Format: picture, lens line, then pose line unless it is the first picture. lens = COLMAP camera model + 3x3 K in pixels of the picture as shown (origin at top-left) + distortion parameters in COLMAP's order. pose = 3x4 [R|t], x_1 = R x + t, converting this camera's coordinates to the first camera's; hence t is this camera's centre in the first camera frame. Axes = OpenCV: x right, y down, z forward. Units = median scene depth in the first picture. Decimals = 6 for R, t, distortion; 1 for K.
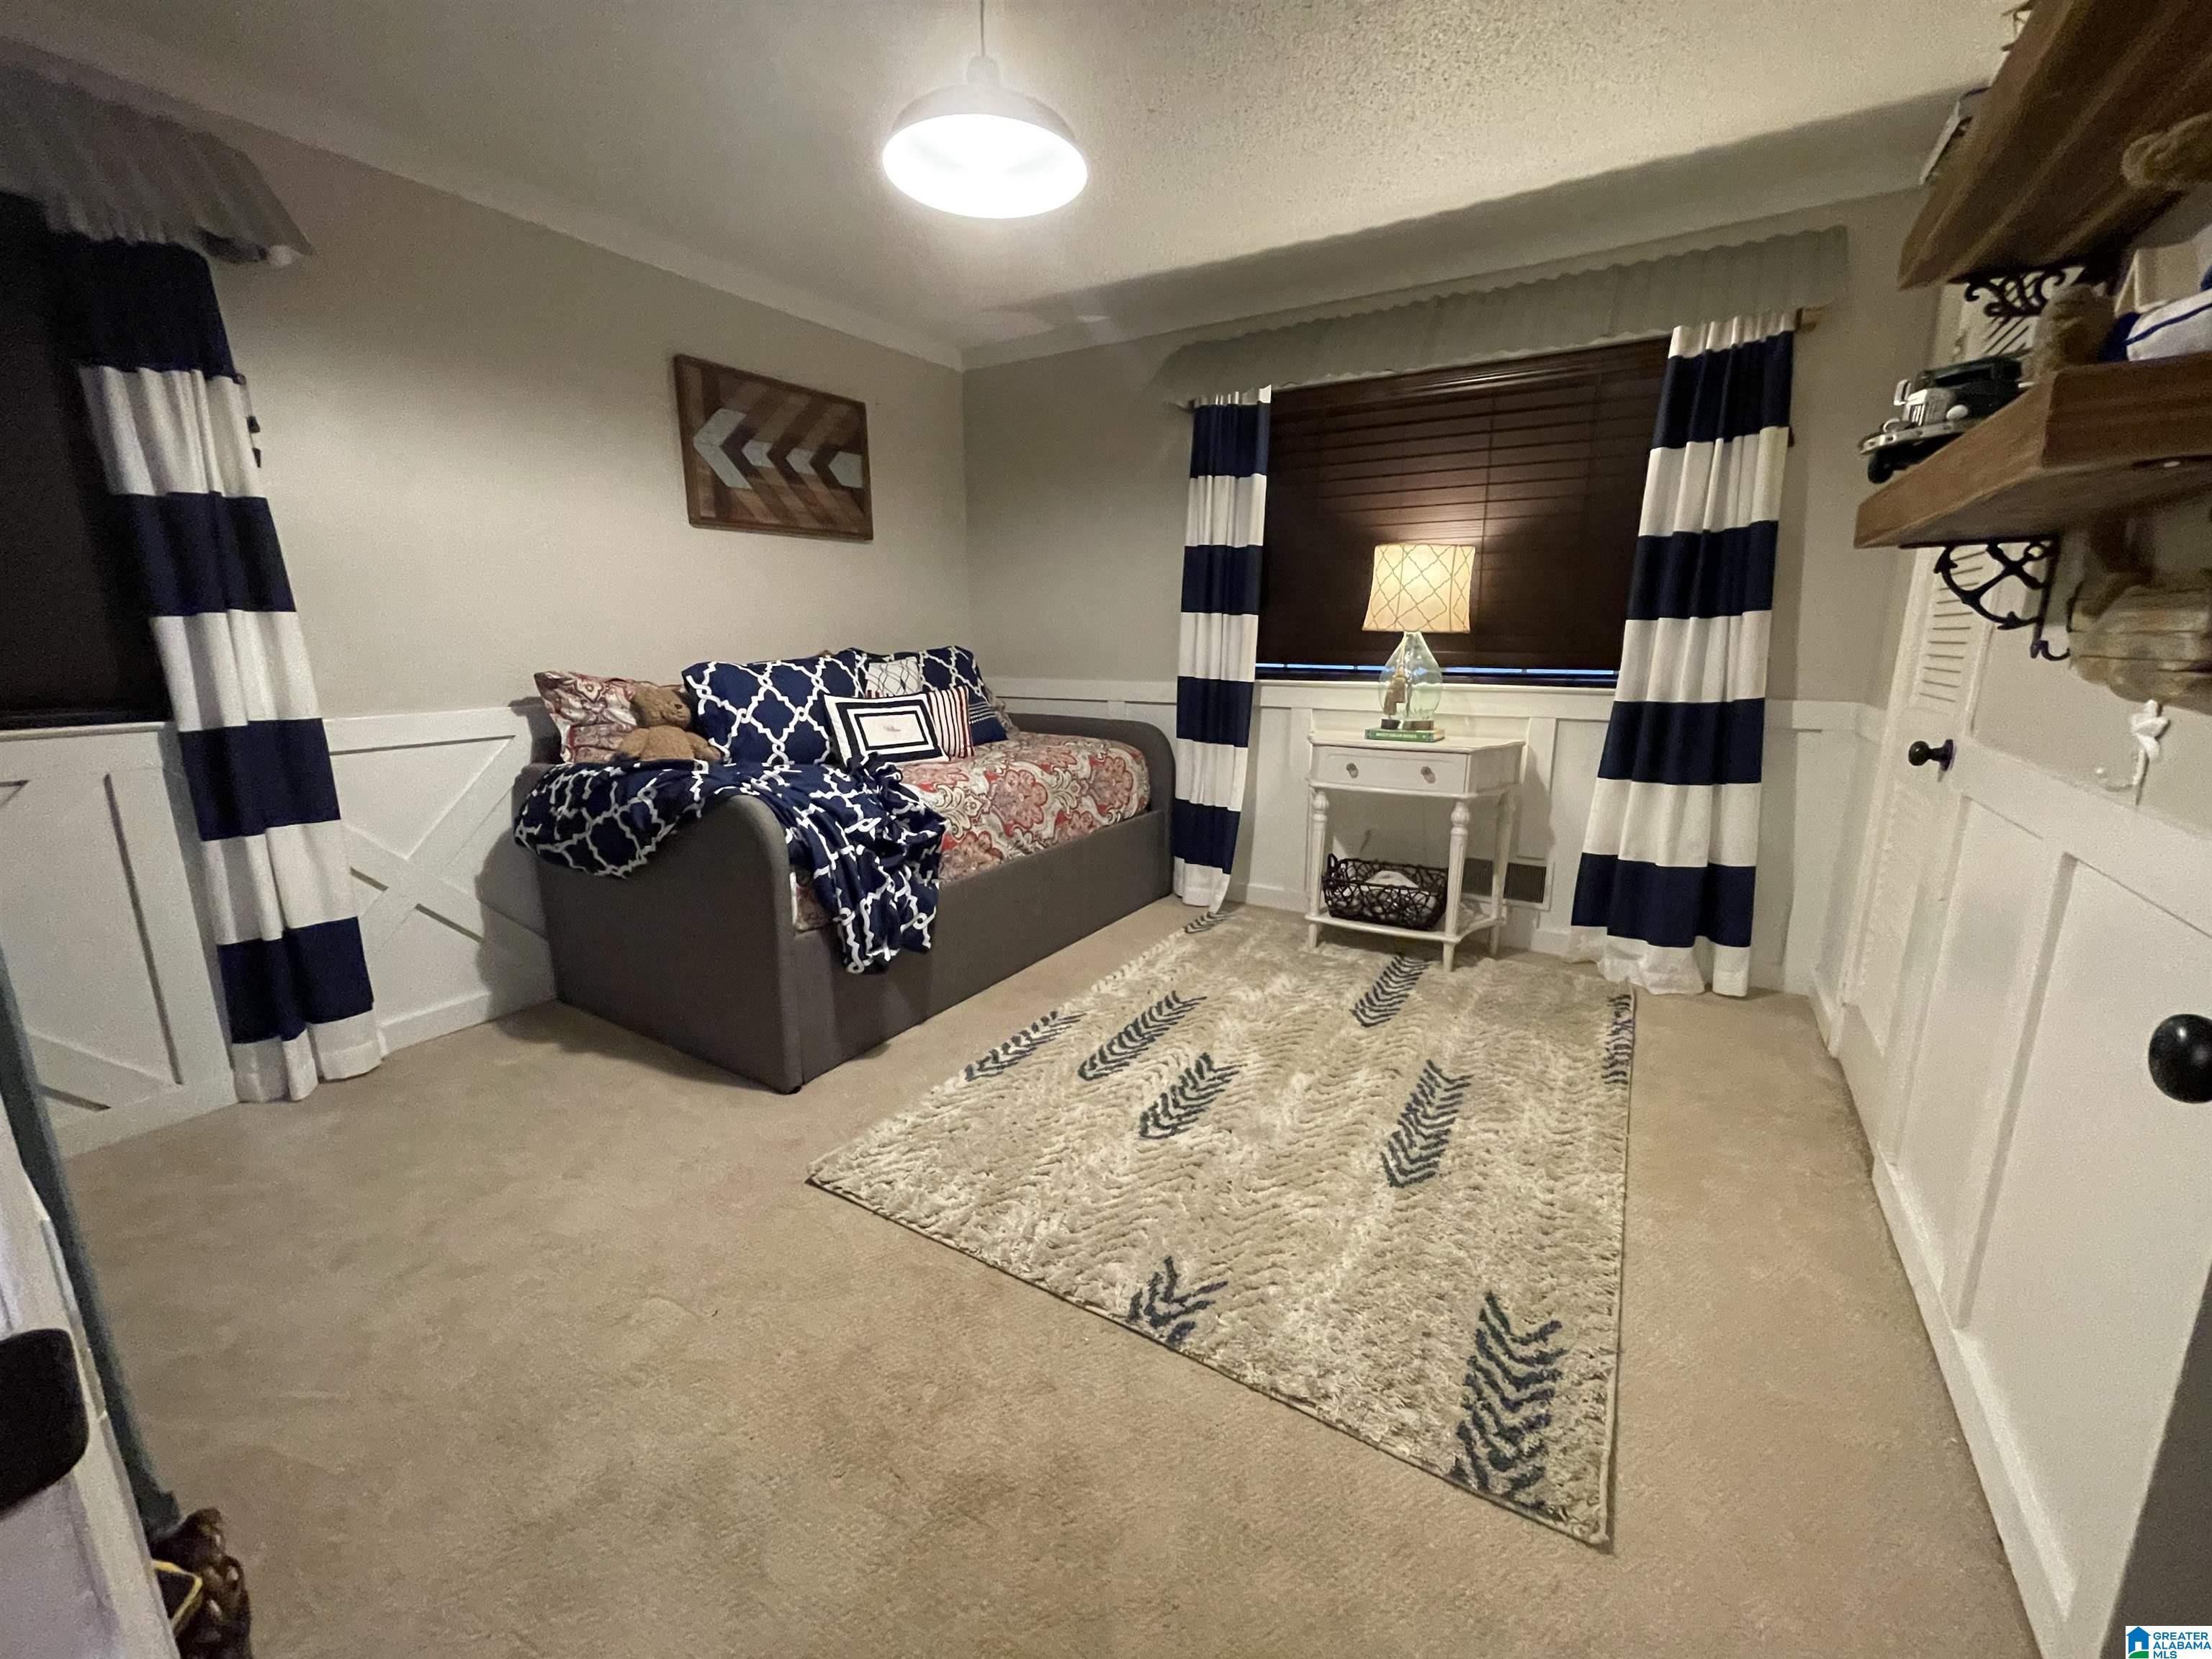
lens RADIAL K [[900.7, 0, 1106.0], [0, 900.7, 829.5], [0, 0, 1]] dist [-0.002606, -0.000174]
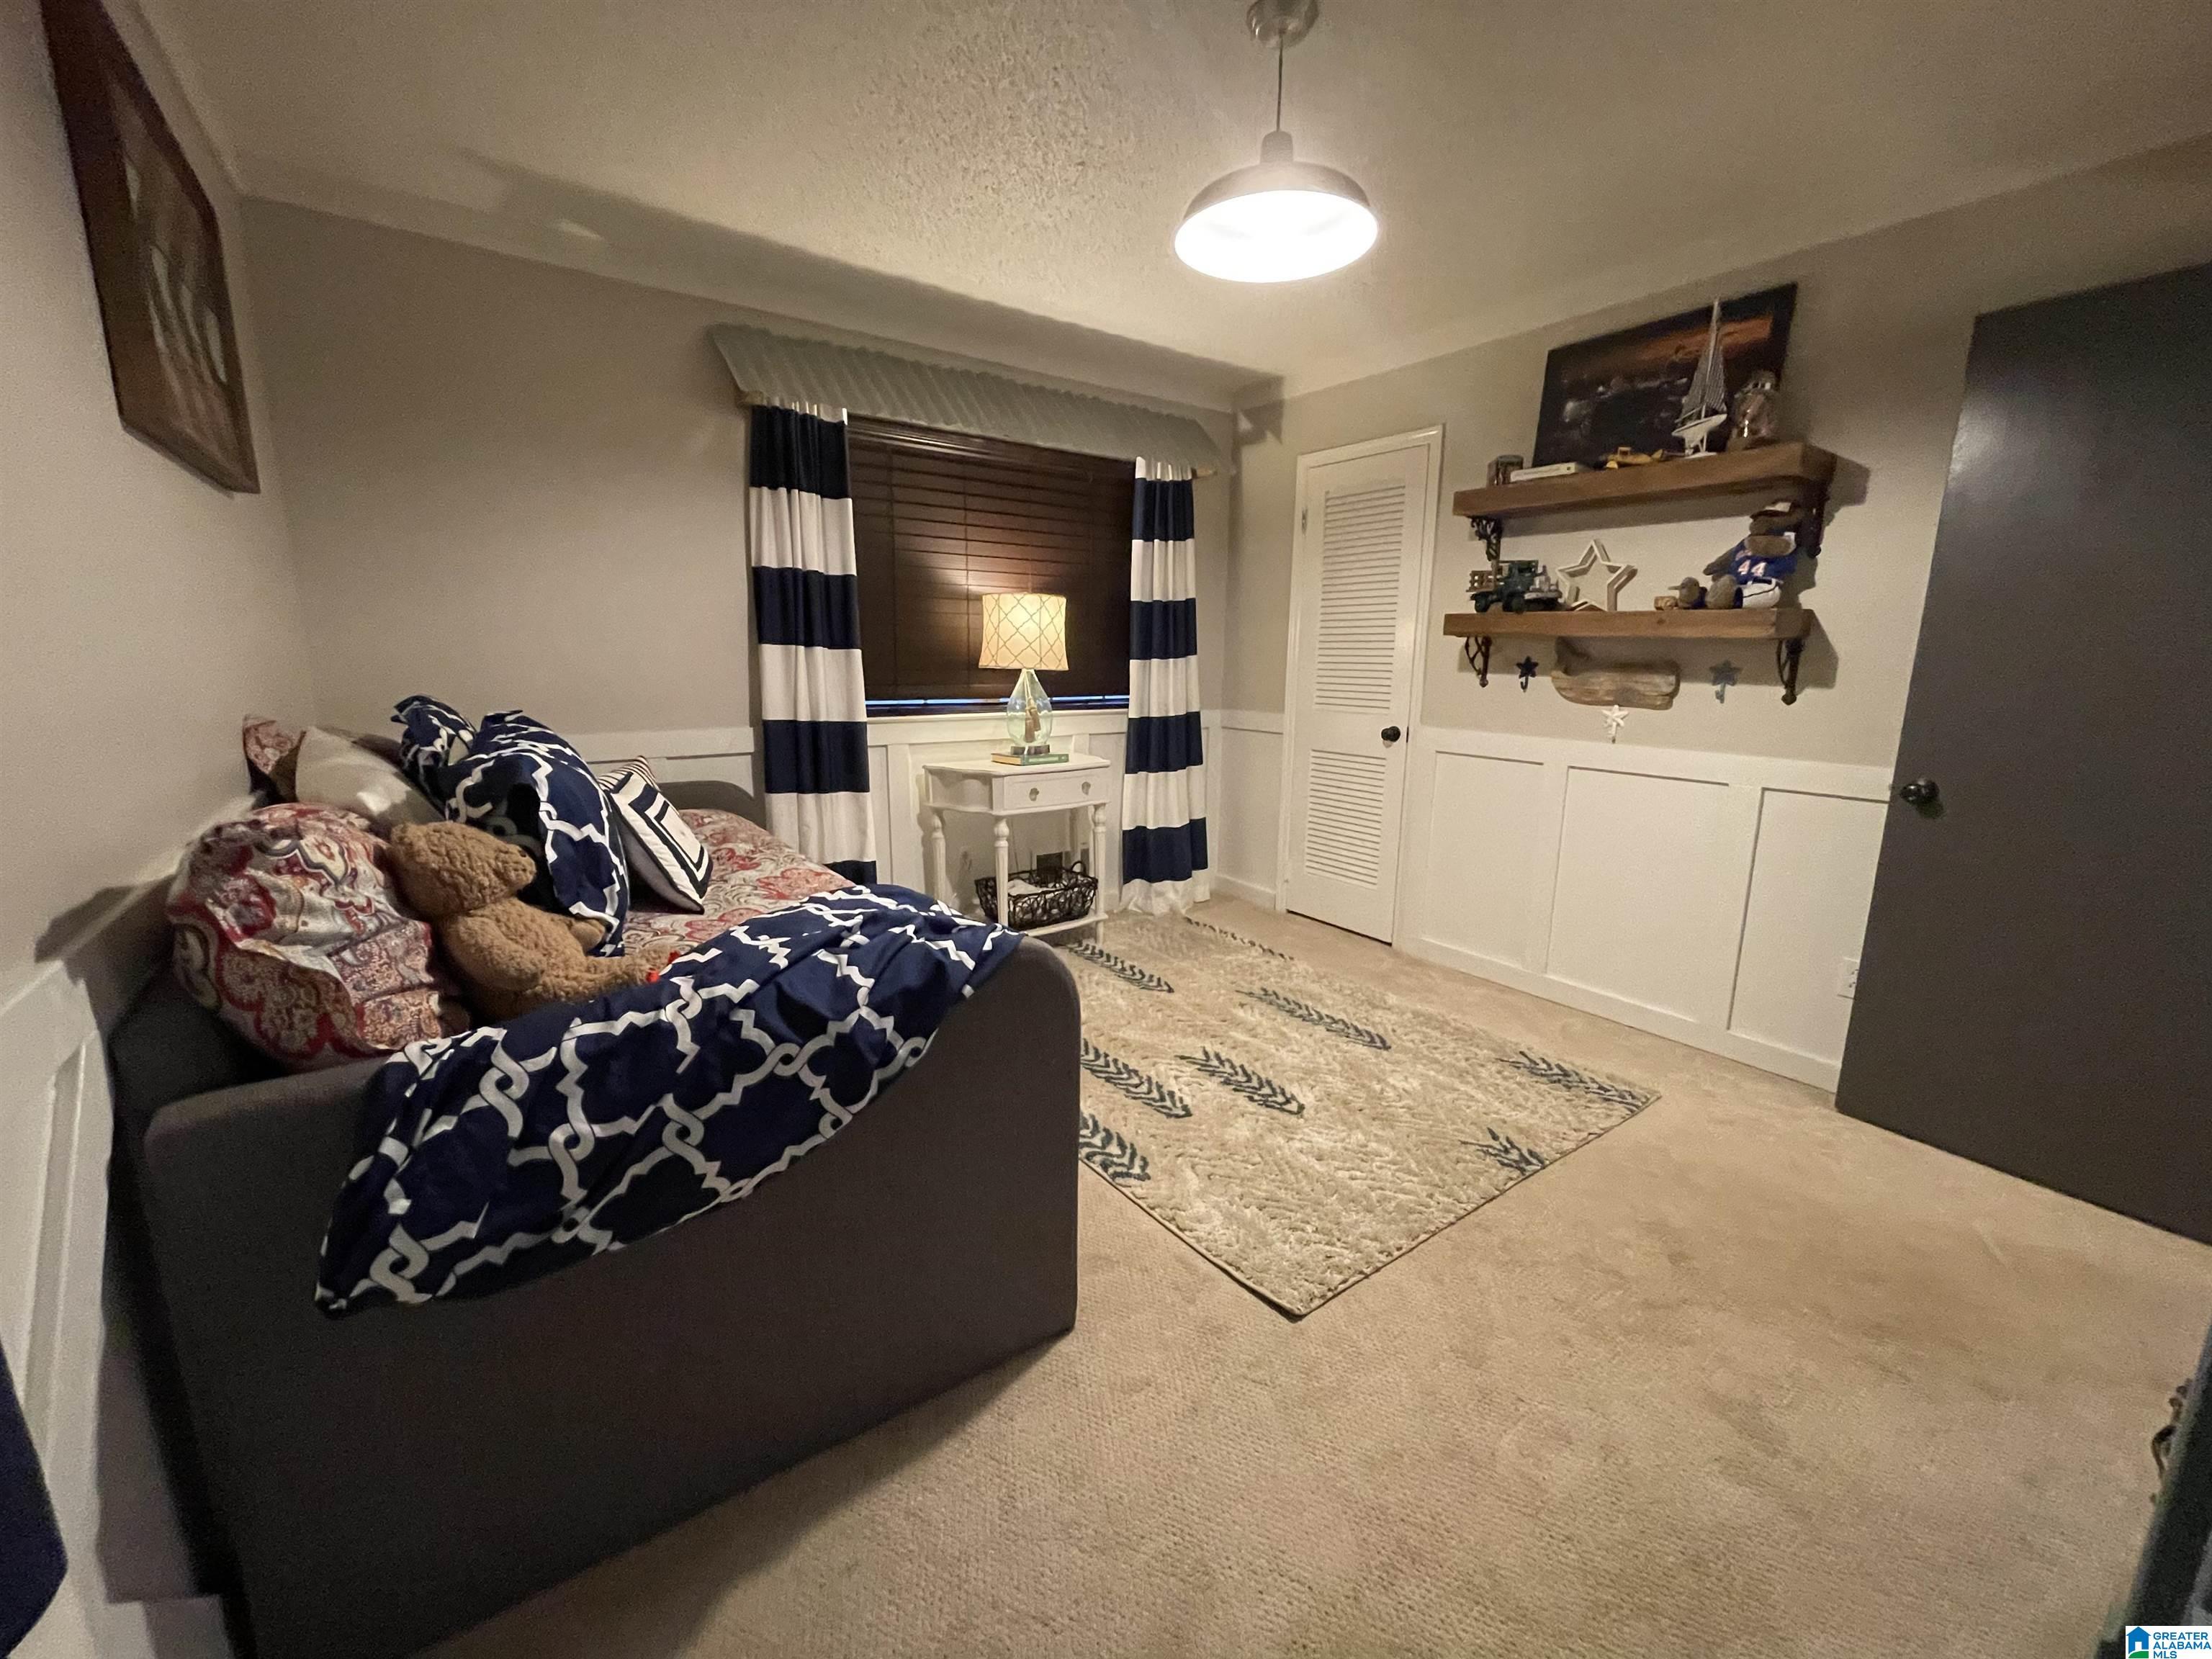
lens RADIAL K [[885.2, 0, 1105.4], [0, 885.2, 841.1], [0, 0, 1]] dist [-0.013945, -0.000171]
pose [[0.384895, -0.187557, 0.903702, -0.721934], [0.184622, 0.974991, 0.123720, -0.134552], [-0.904307, 0.119224, 0.409897, 0.503037]]
